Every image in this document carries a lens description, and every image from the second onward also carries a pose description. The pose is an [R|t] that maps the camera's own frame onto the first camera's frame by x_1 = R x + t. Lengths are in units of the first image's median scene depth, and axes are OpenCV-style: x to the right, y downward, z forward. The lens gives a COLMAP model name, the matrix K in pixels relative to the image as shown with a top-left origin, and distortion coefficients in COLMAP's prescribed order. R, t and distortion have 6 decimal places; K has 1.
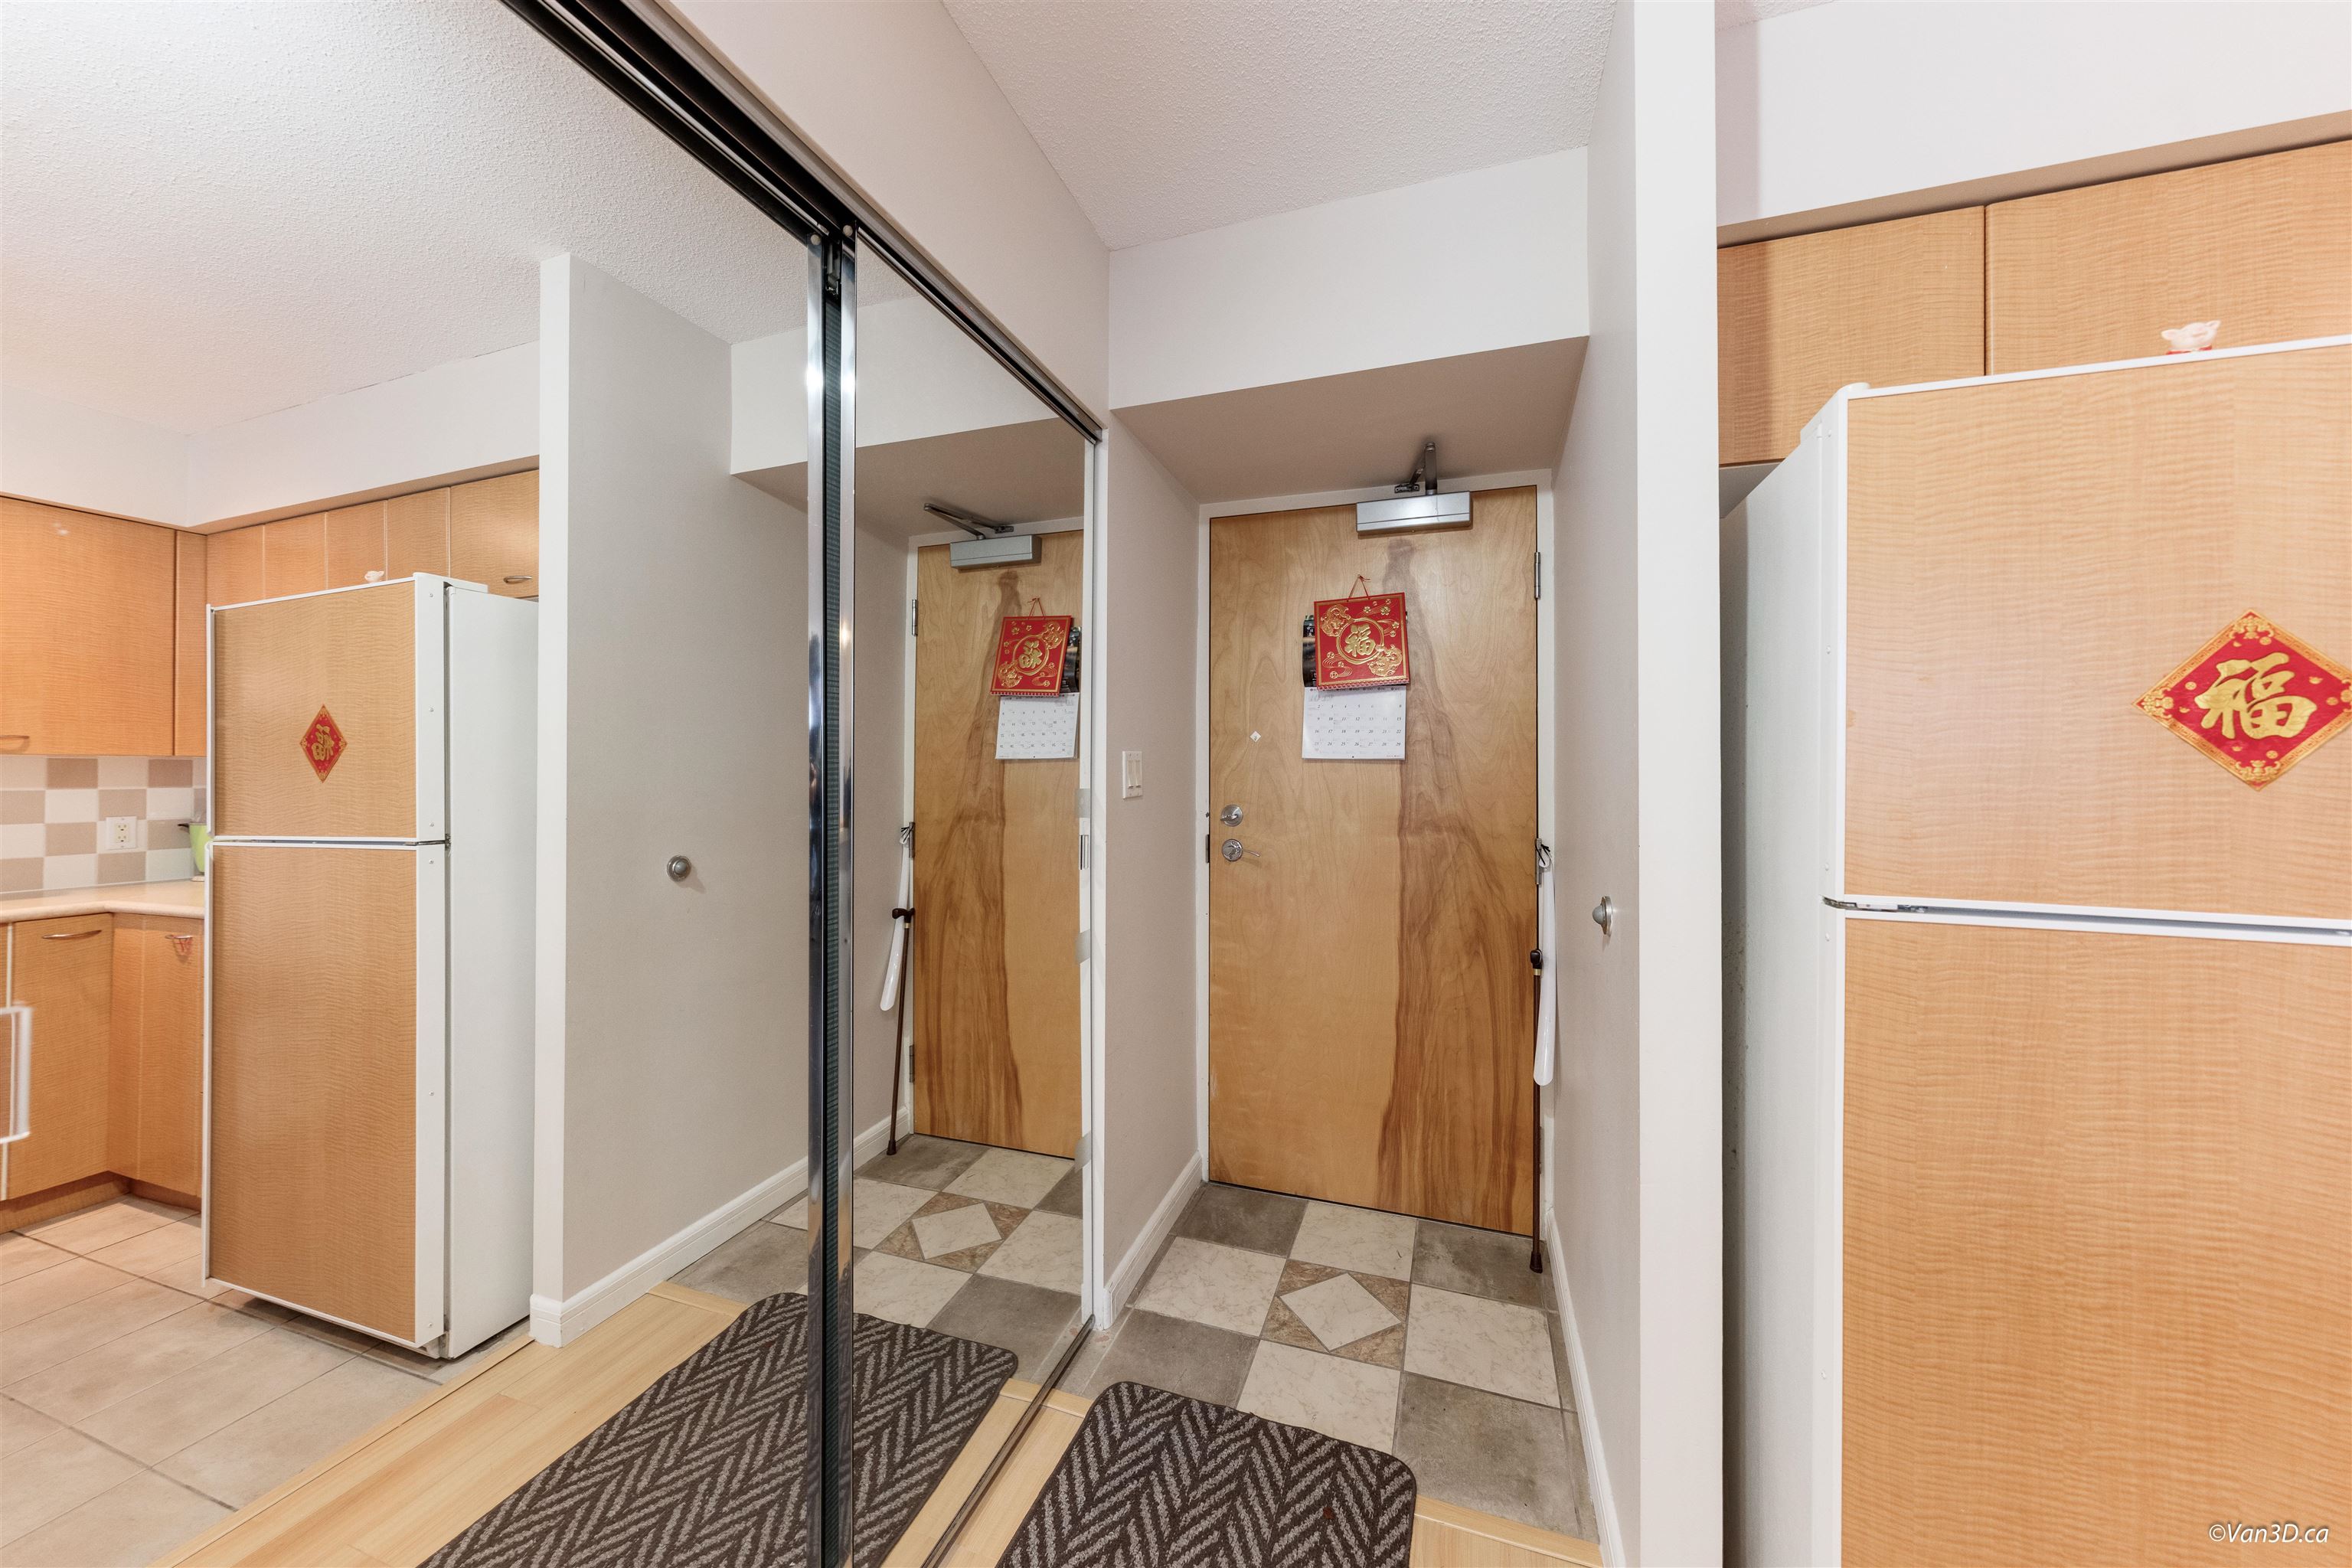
lens RADIAL K [[821.3, 0, 1171.9], [0, 821.3, 763.5], [0, 0, 1]] dist [-0.001002, -0.000180]
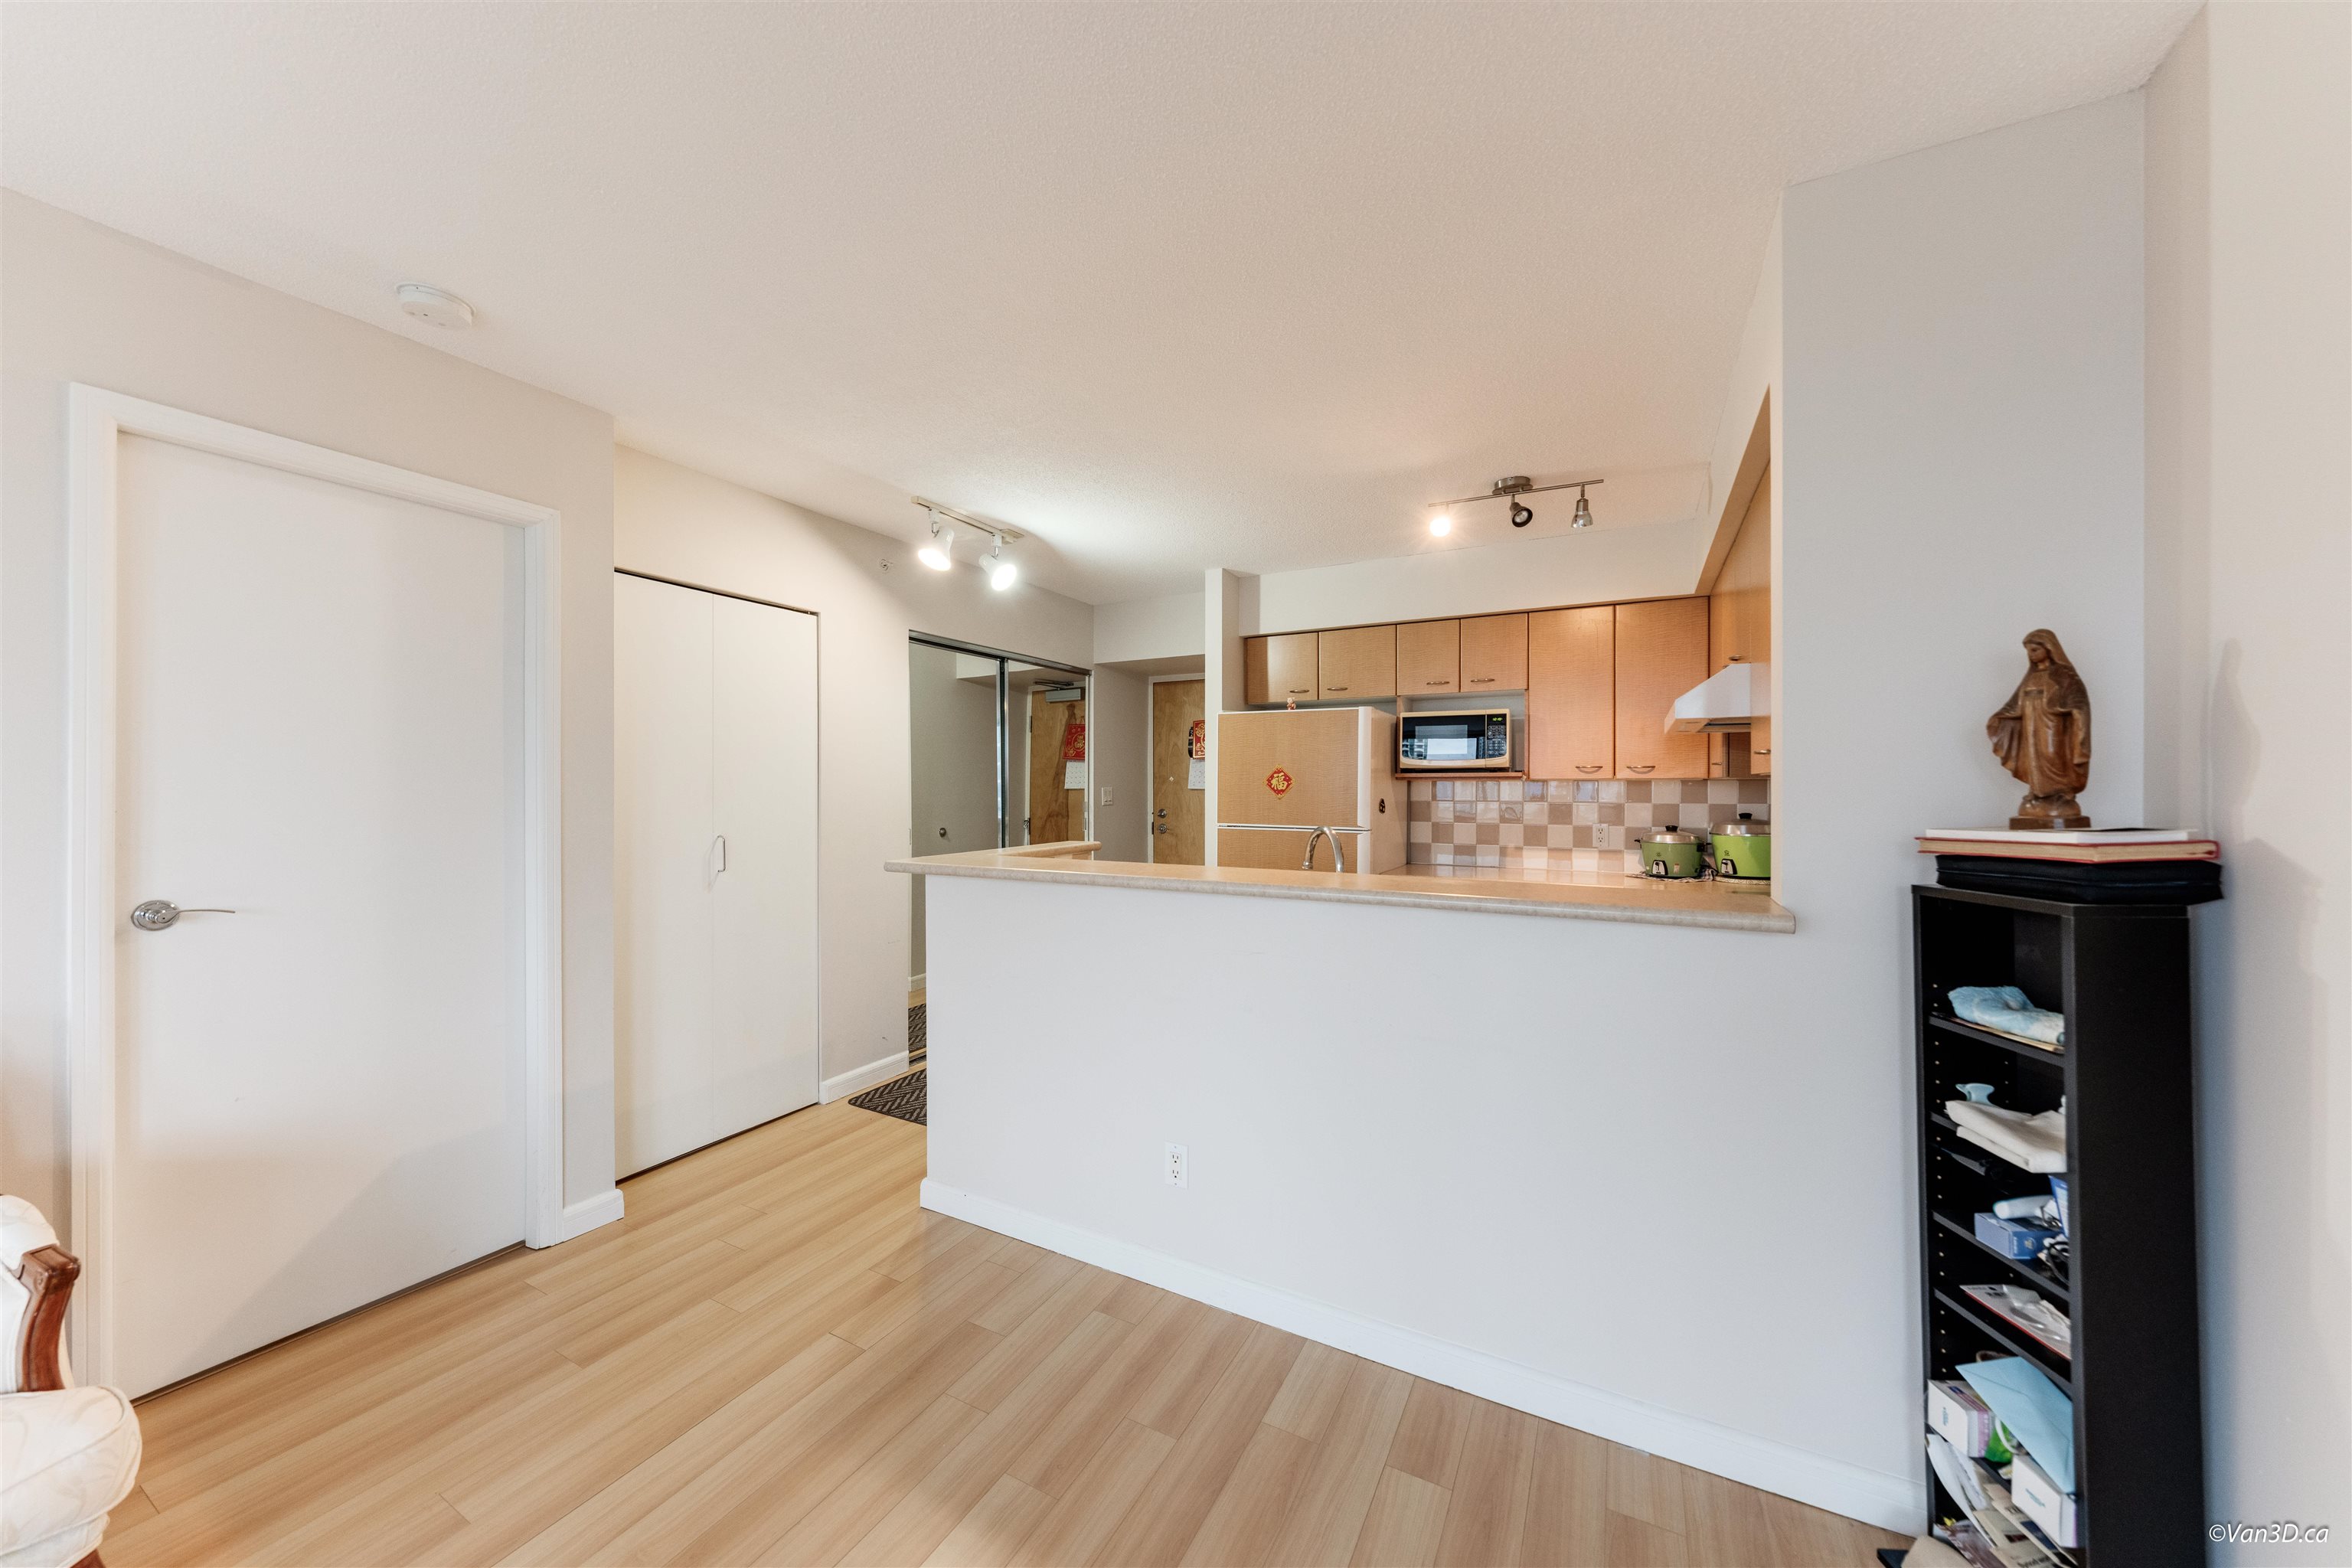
lens RADIAL K [[833.0, 0, 1168.1], [0, 833.0, 789.7], [0, 0, 1]] dist [-0.000944, -0.000031]
pose [[0.986643, -0.005120, -0.162815, 0.510984], [0.007144, 0.999904, 0.011850, -0.033193], [0.162739, -0.012855, 0.986585, -1.408300]]
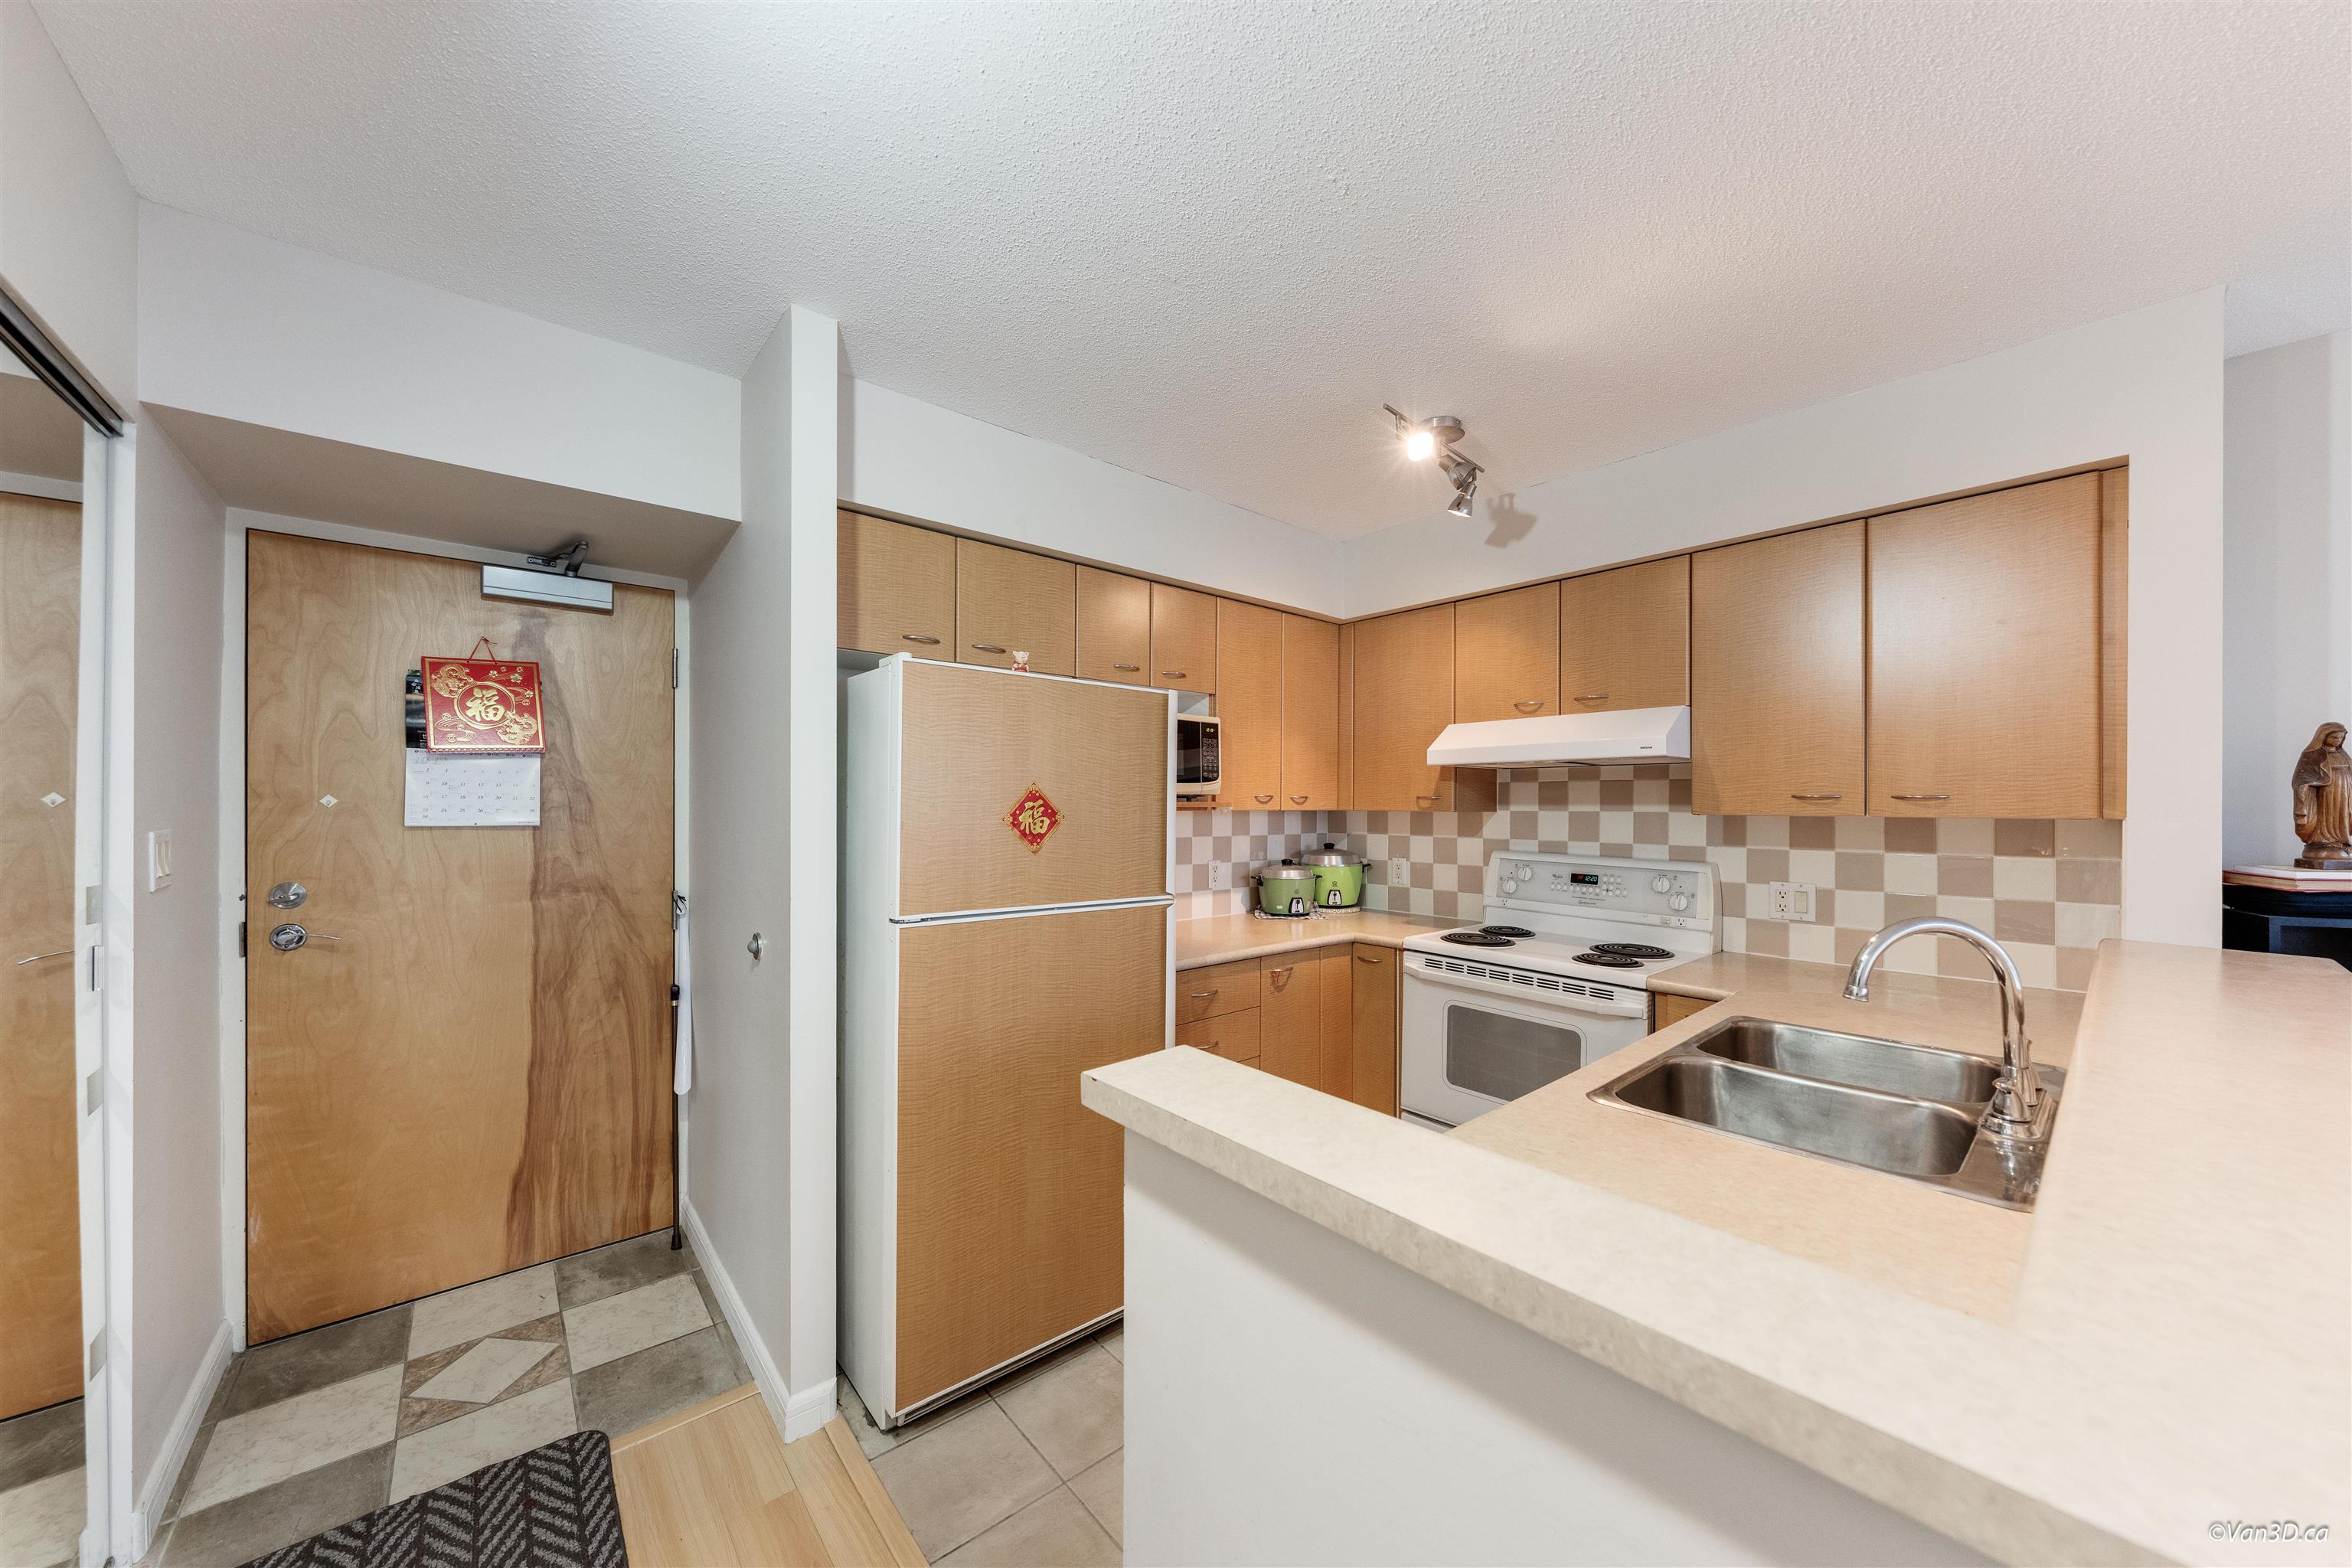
lens RADIAL K [[822.3, 0, 1165.2], [0, 822.3, 803.6], [0, 0, 1]] dist [-0.001351, 0.000092]
pose [[0.509321, -0.003252, 0.860570, -0.207586], [-0.010619, 0.999893, 0.010064, -0.052037], [-0.860511, -0.014264, 0.509232, -0.204686]]
